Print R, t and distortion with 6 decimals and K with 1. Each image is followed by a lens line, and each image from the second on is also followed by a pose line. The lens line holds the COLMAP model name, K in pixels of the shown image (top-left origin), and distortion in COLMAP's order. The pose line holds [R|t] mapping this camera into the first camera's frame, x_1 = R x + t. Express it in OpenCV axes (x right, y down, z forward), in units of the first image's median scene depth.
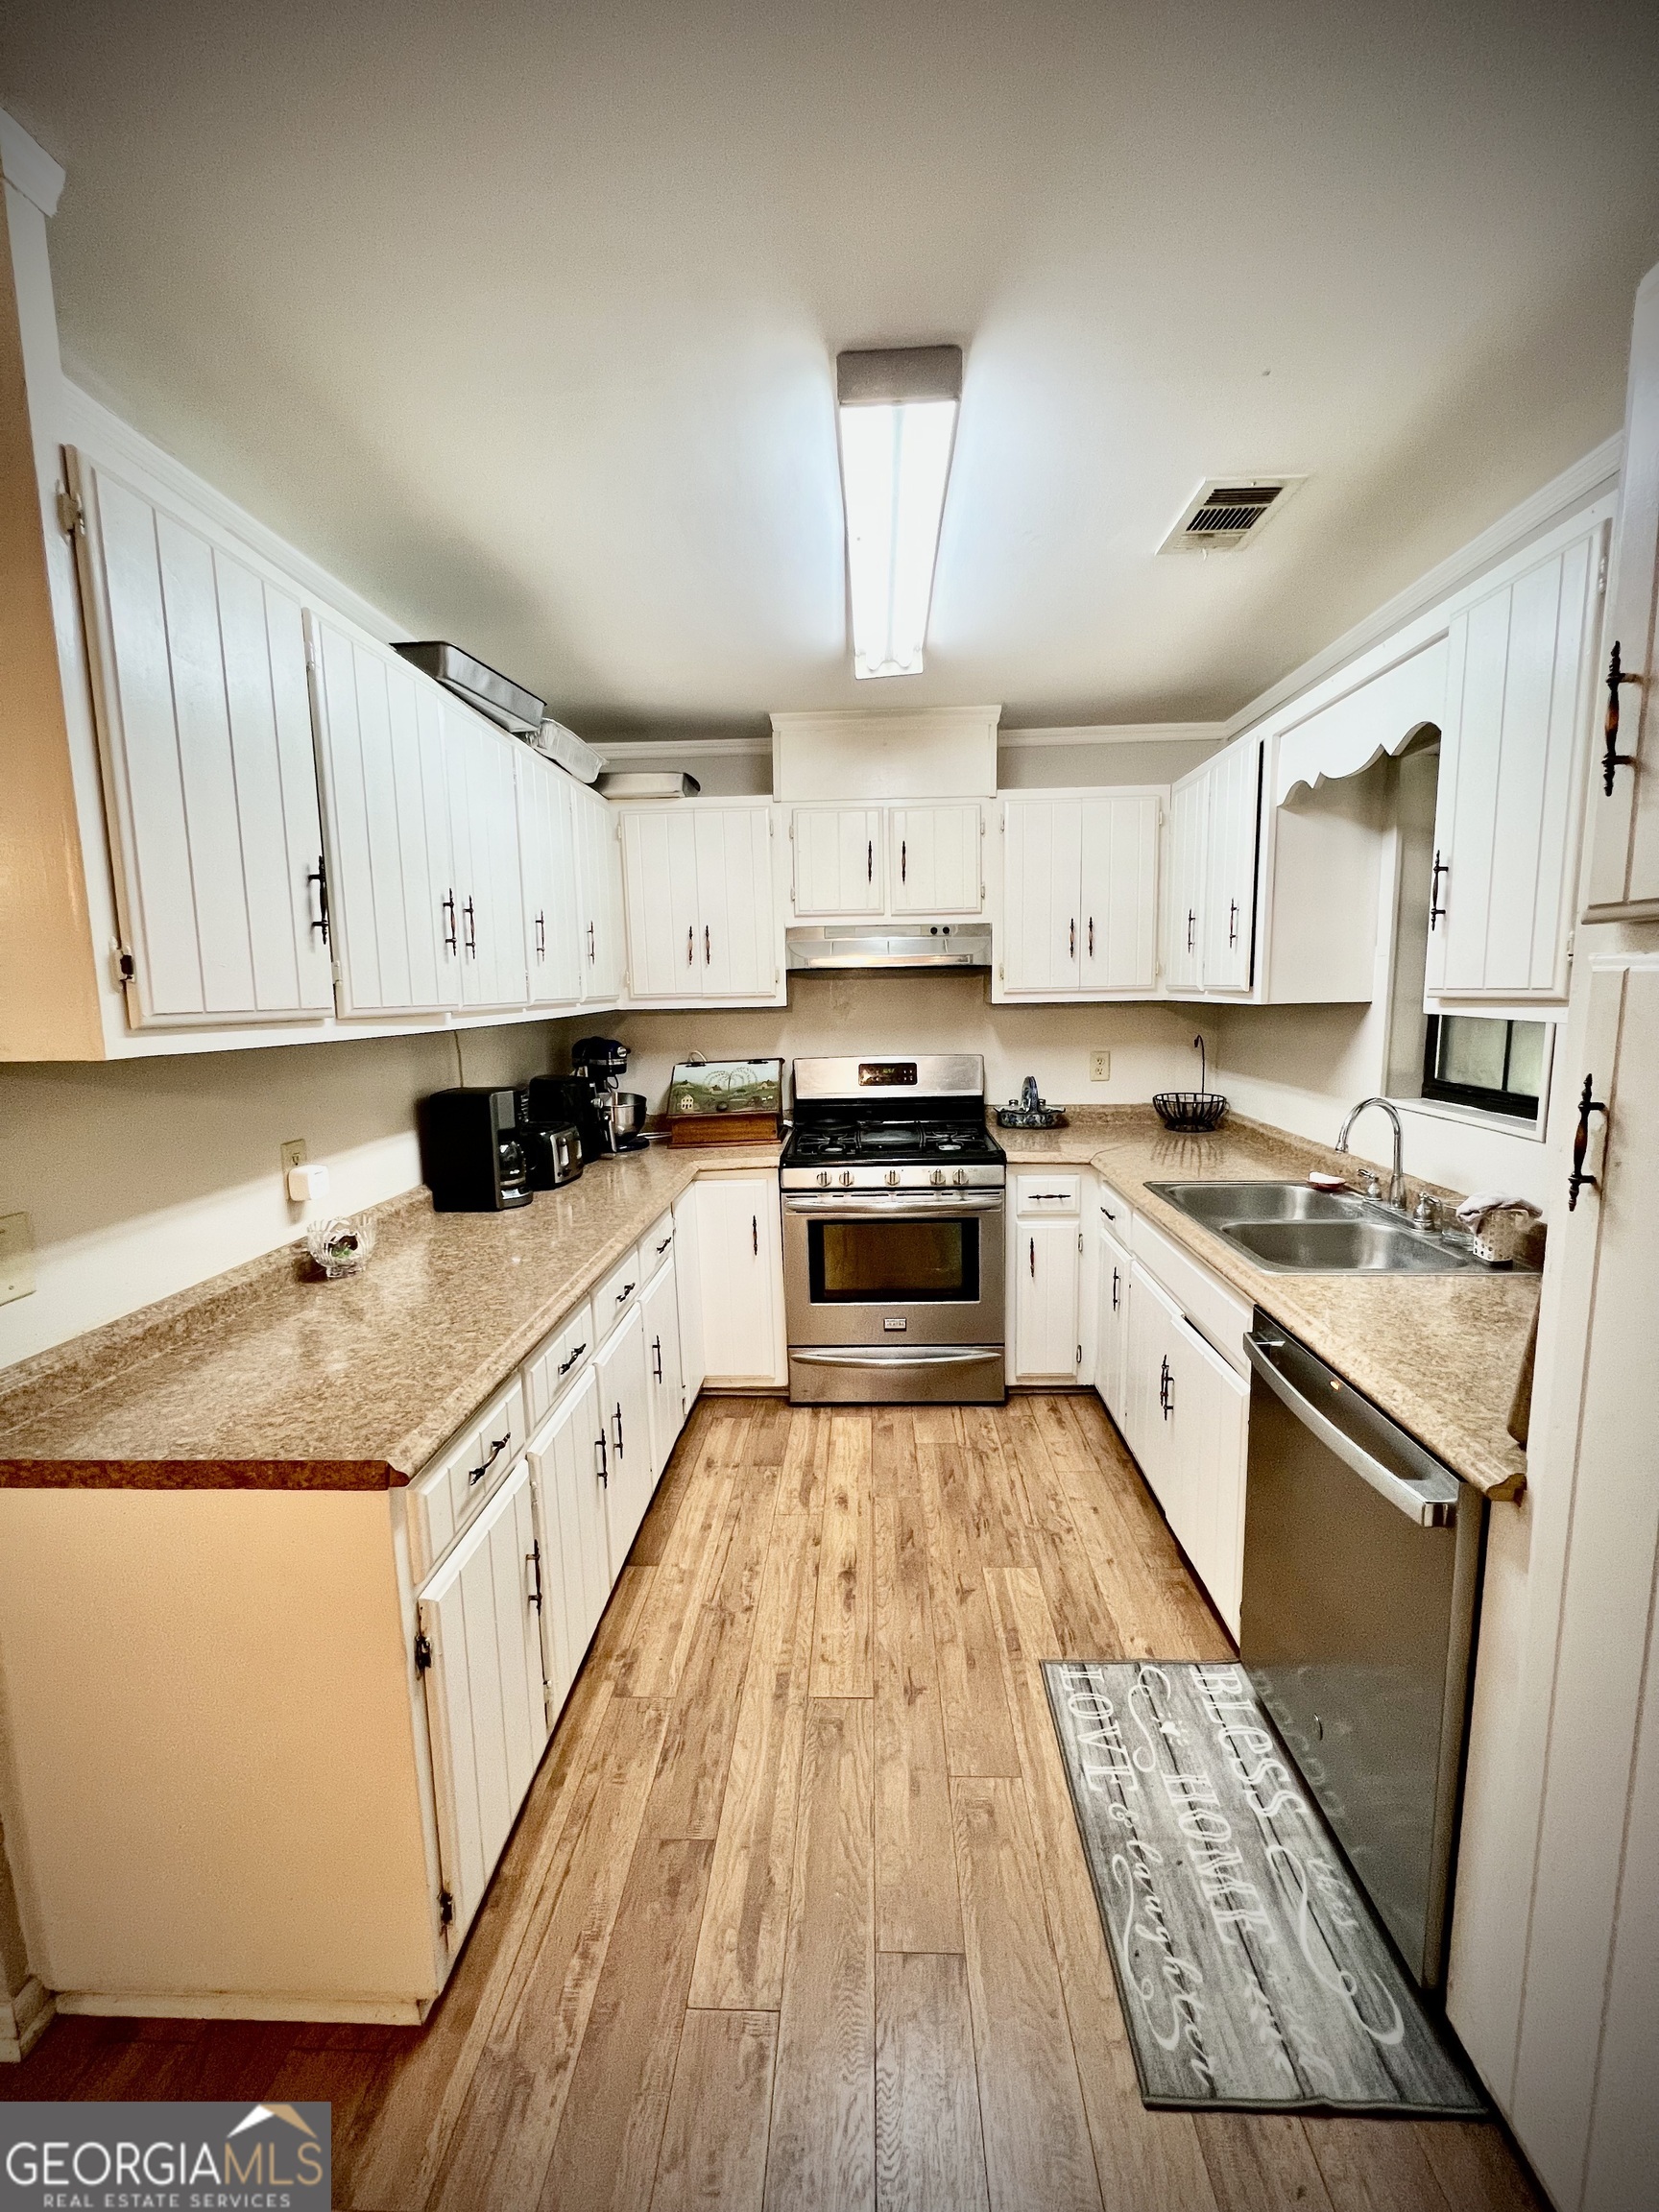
lens RADIAL K [[892.3, 0, 829.5], [0, 892.3, 1106.0], [0, 0, 1]] dist [-0.001574, 0.000186]
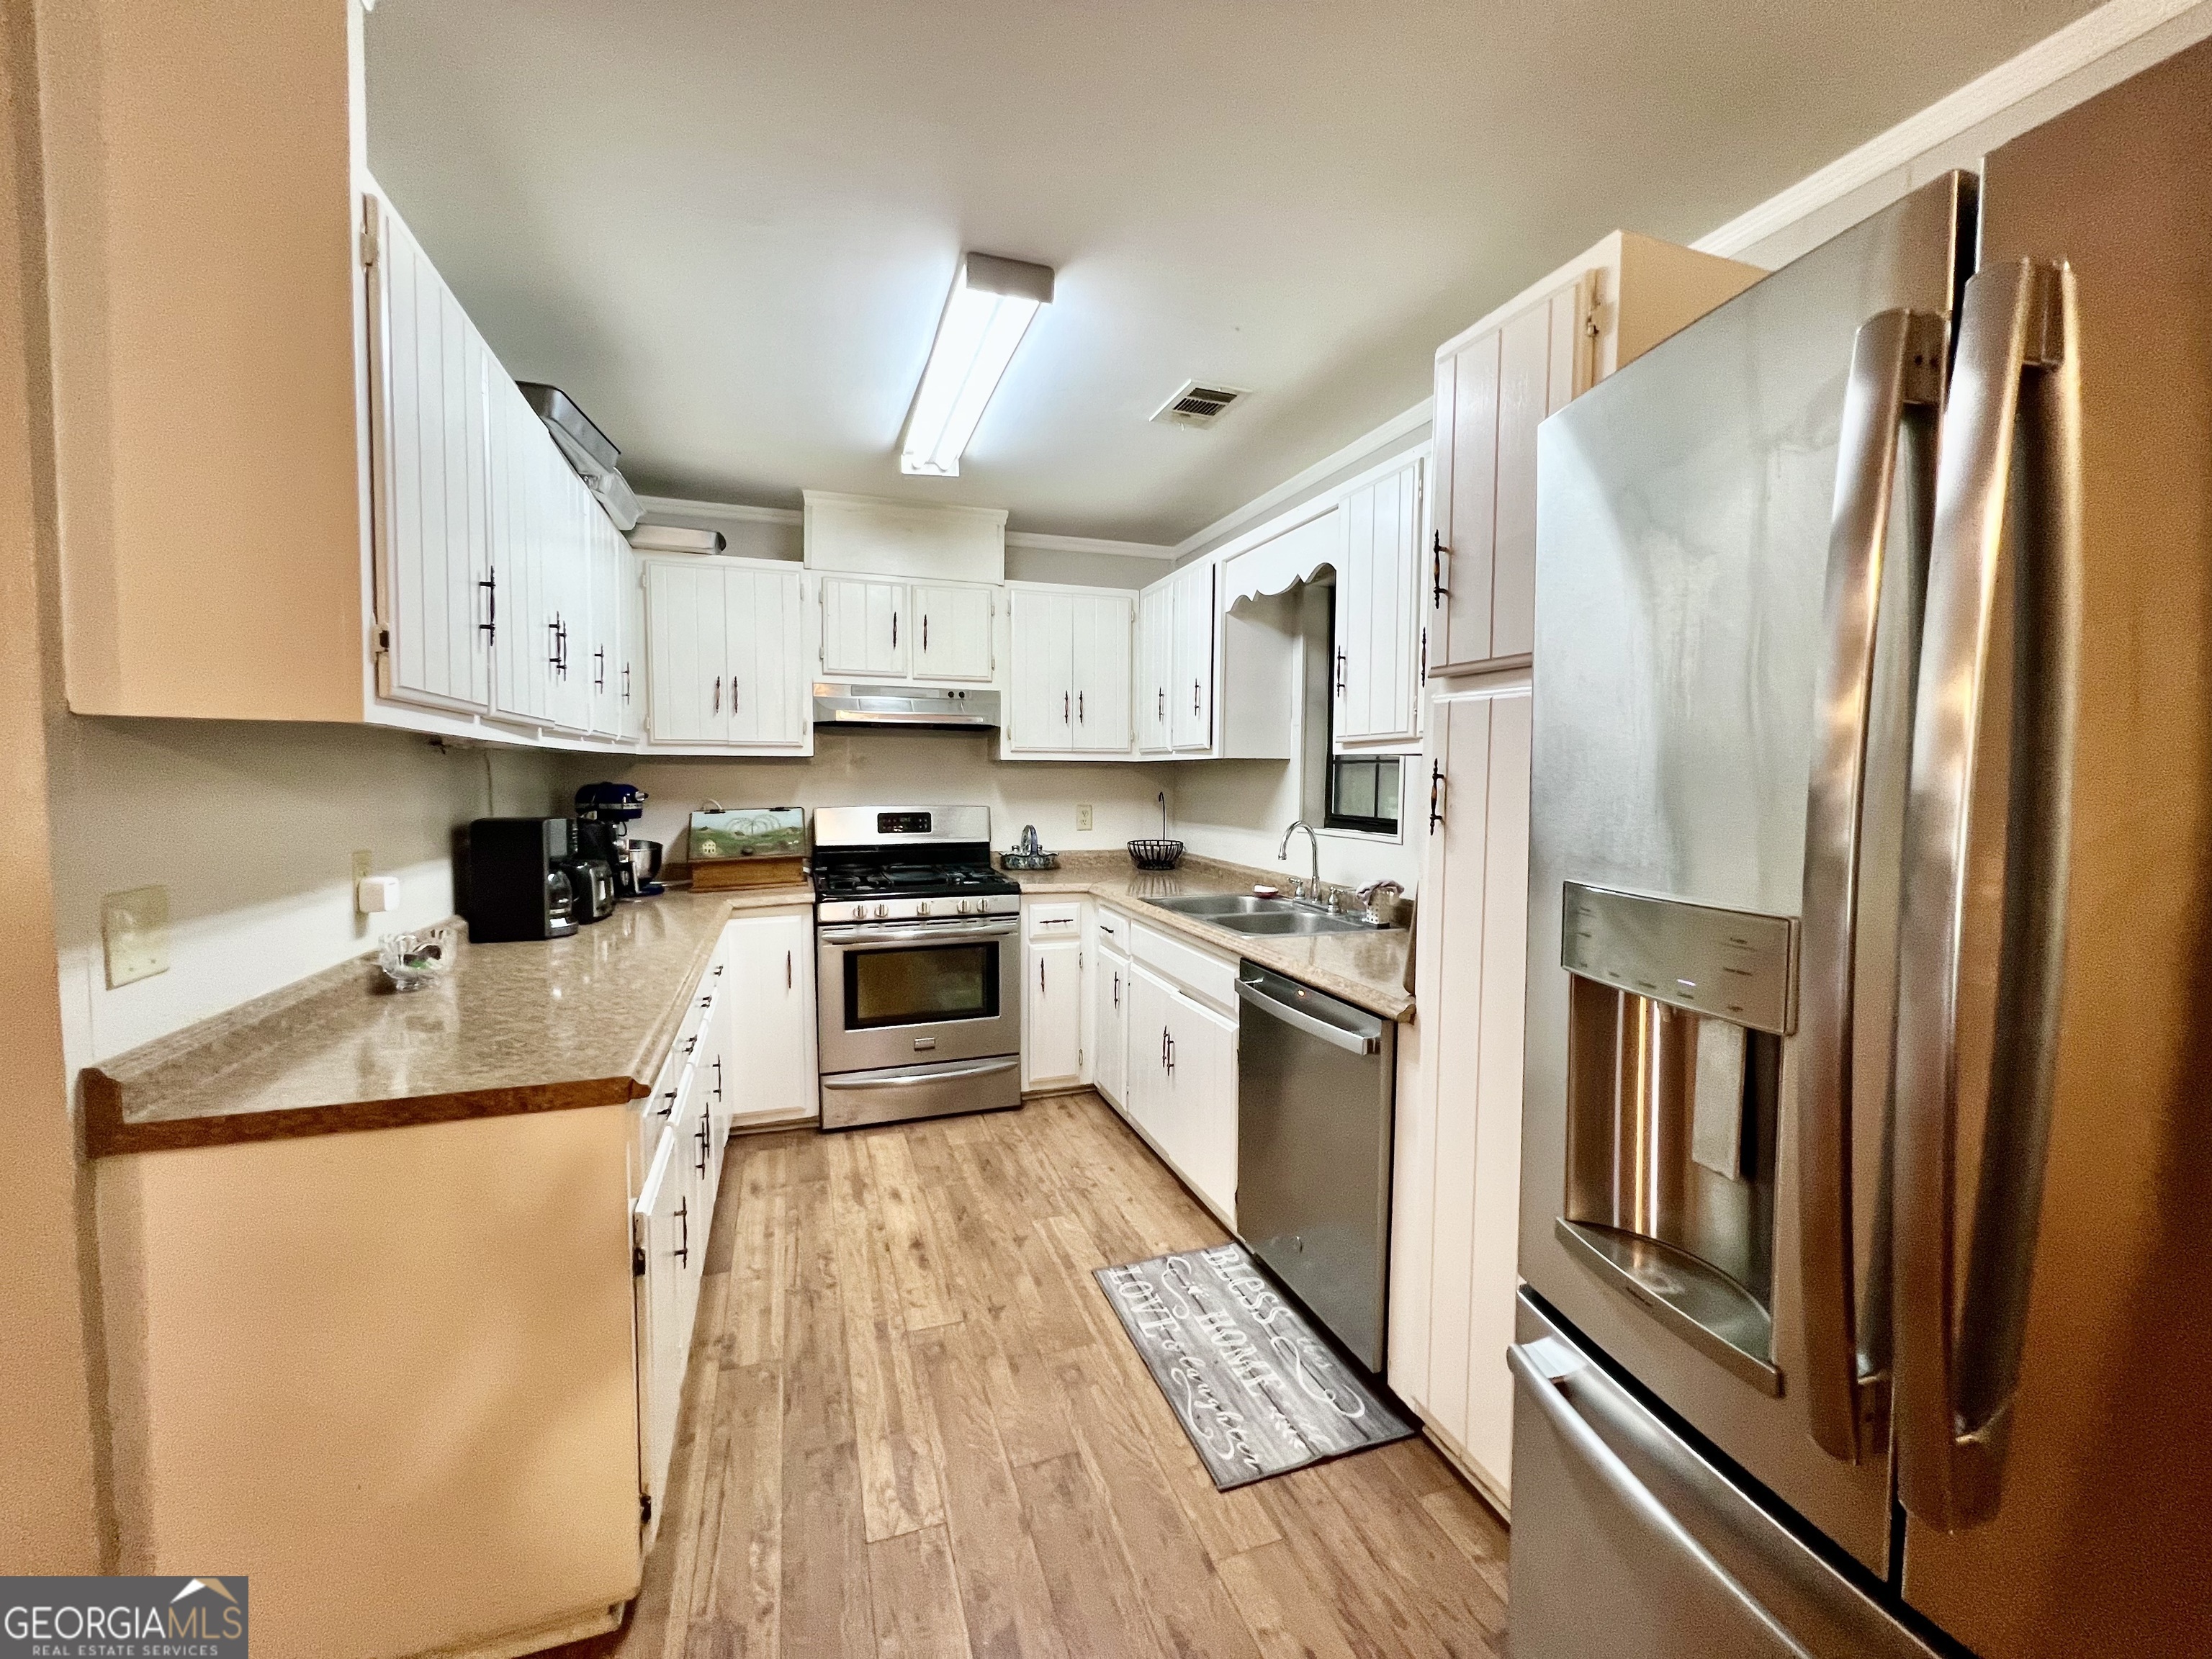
lens RADIAL K [[894.3, 0, 1104.4], [0, 894.3, 824.9], [0, 0, 1]] dist [0.000067, -0.000264]
pose [[0.928568, 0.005457, 0.371123, -0.189611], [0.024171, 0.996881, -0.075133, 0.091959], [-0.370375, 0.078737, 0.925539, -0.179279]]
